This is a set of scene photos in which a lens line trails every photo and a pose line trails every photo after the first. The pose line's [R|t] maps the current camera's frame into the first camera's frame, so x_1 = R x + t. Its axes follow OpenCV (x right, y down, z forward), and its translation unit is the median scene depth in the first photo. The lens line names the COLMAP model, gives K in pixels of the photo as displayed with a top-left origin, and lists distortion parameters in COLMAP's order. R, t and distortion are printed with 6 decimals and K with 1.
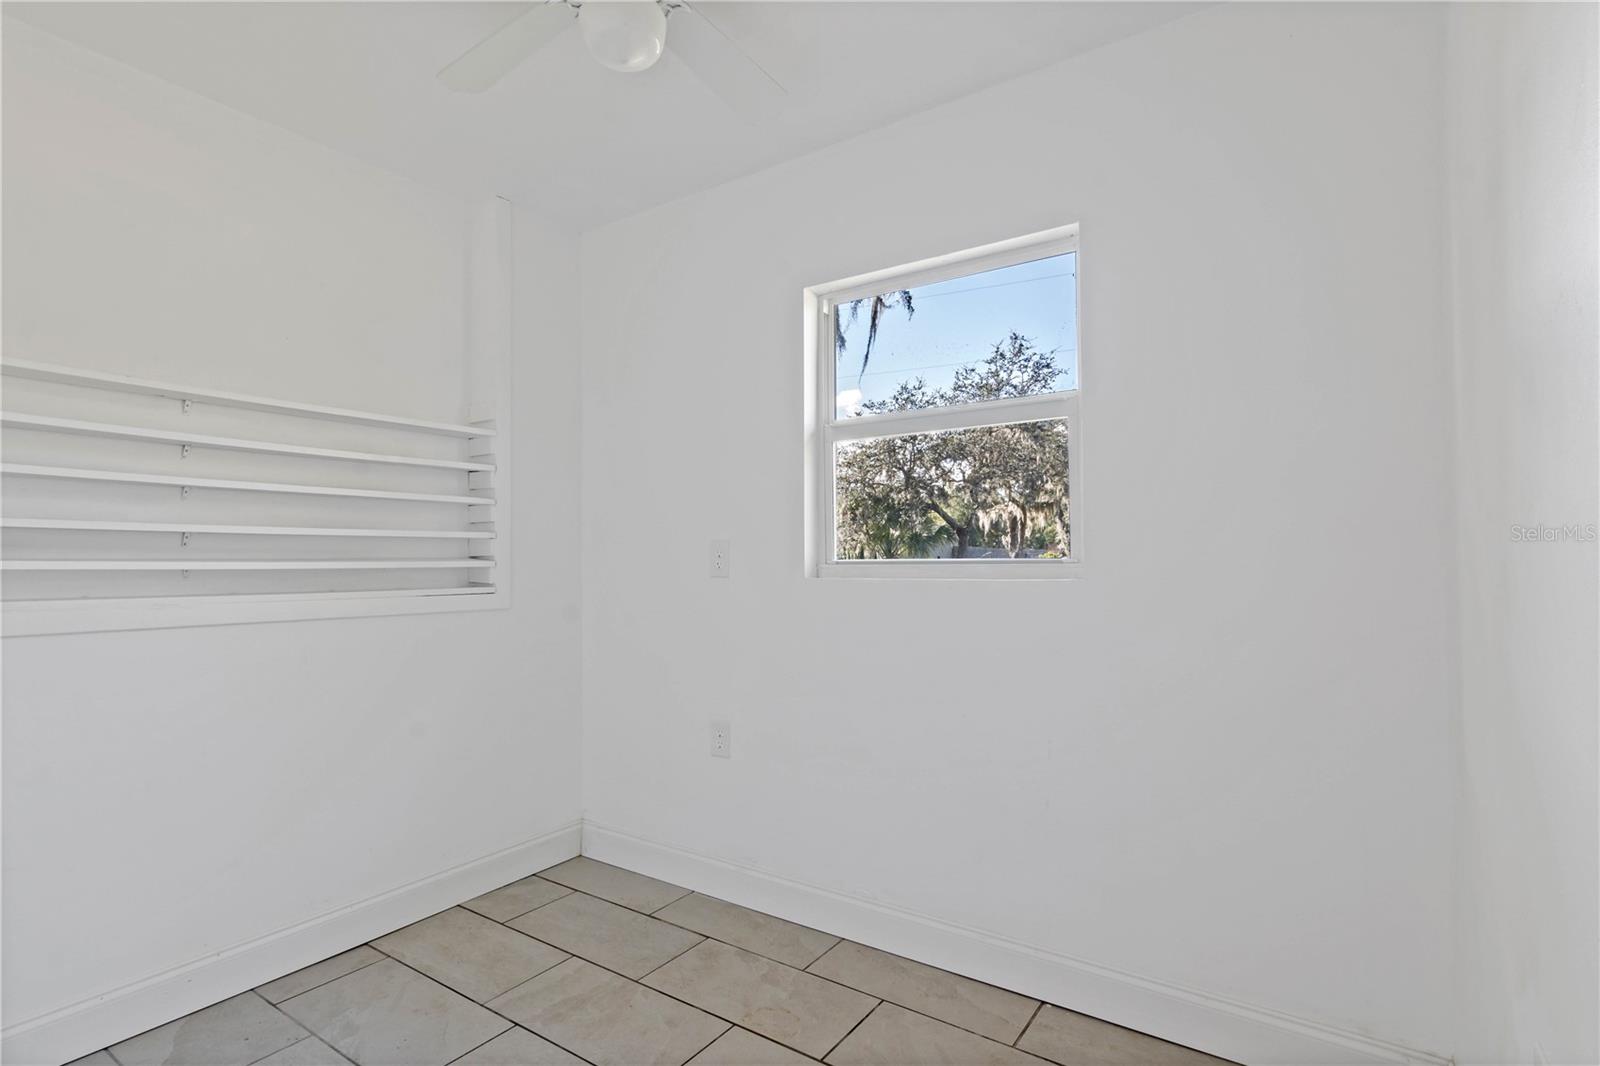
lens RADIAL K [[811.0, 0, 800.5], [0, 811.0, 538.9], [0, 0, 1]] dist [0.003098, 0.001773]
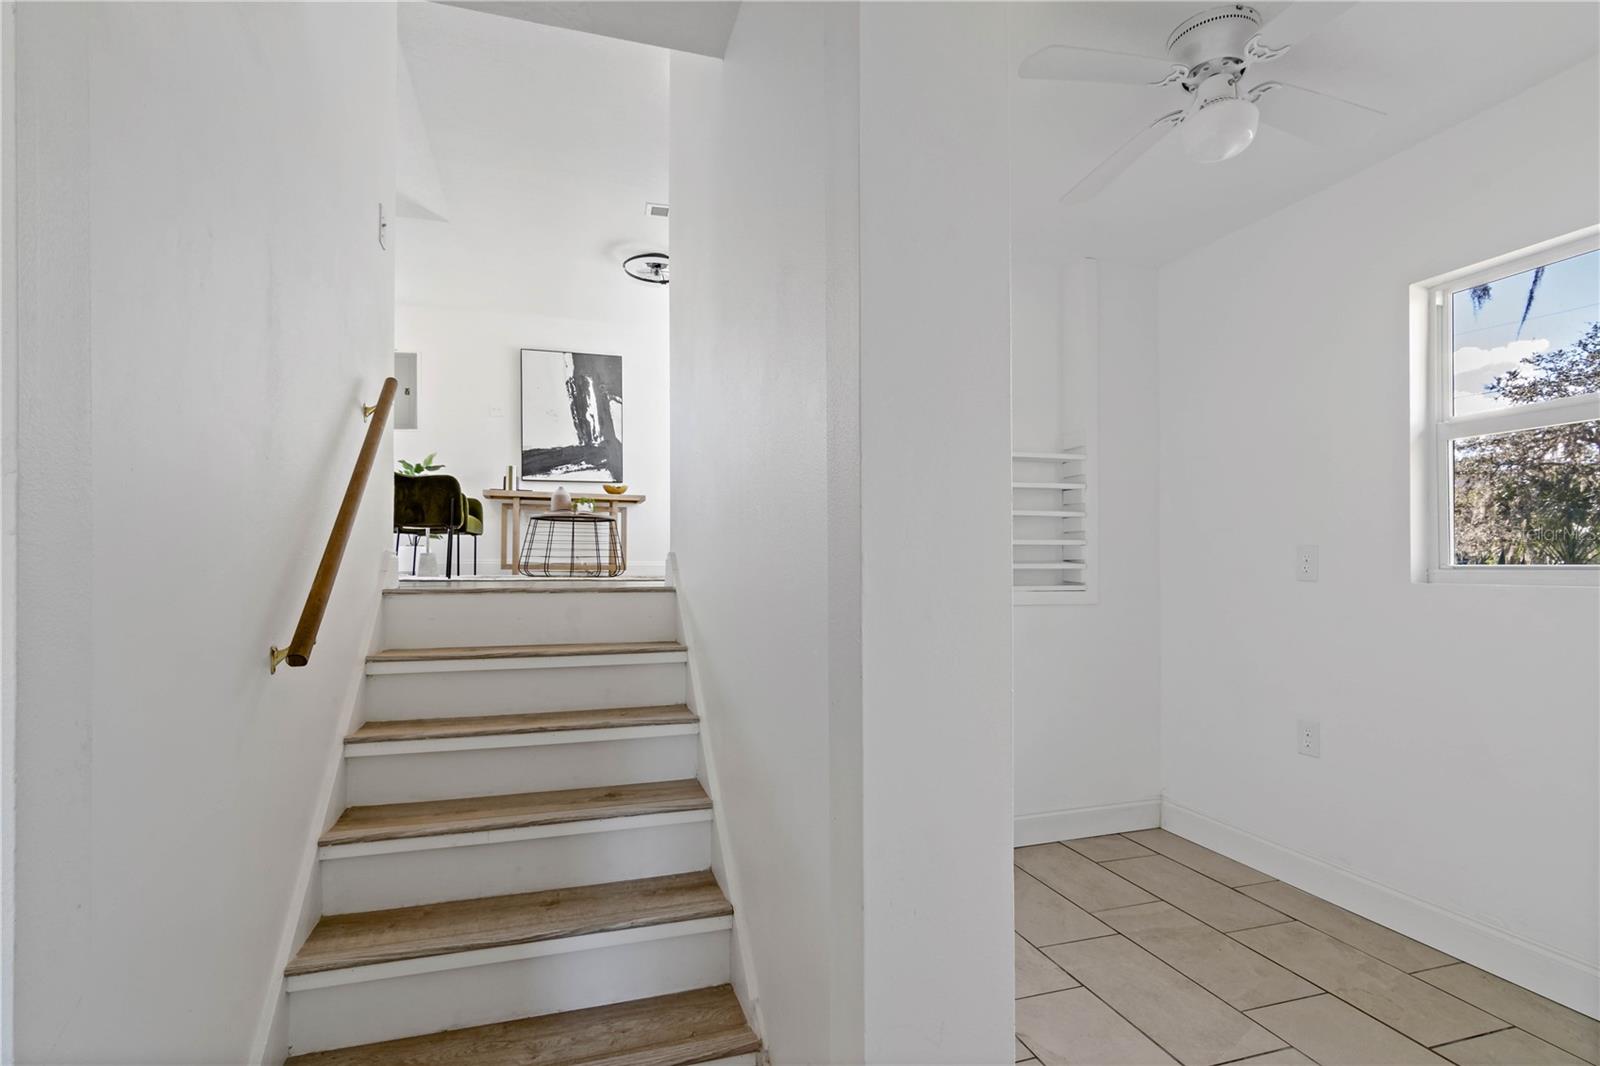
lens RADIAL K [[811.0, 0, 793.7], [0, 811.0, 555.1], [0, 0, 1]] dist [0.003098, 0.001773]
pose [[0.793693, -0.000562, -0.608318, 0.010313], [0.009848, 0.999880, 0.011926, -0.004231], [0.608238, -0.015456, 0.793604, -0.210961]]
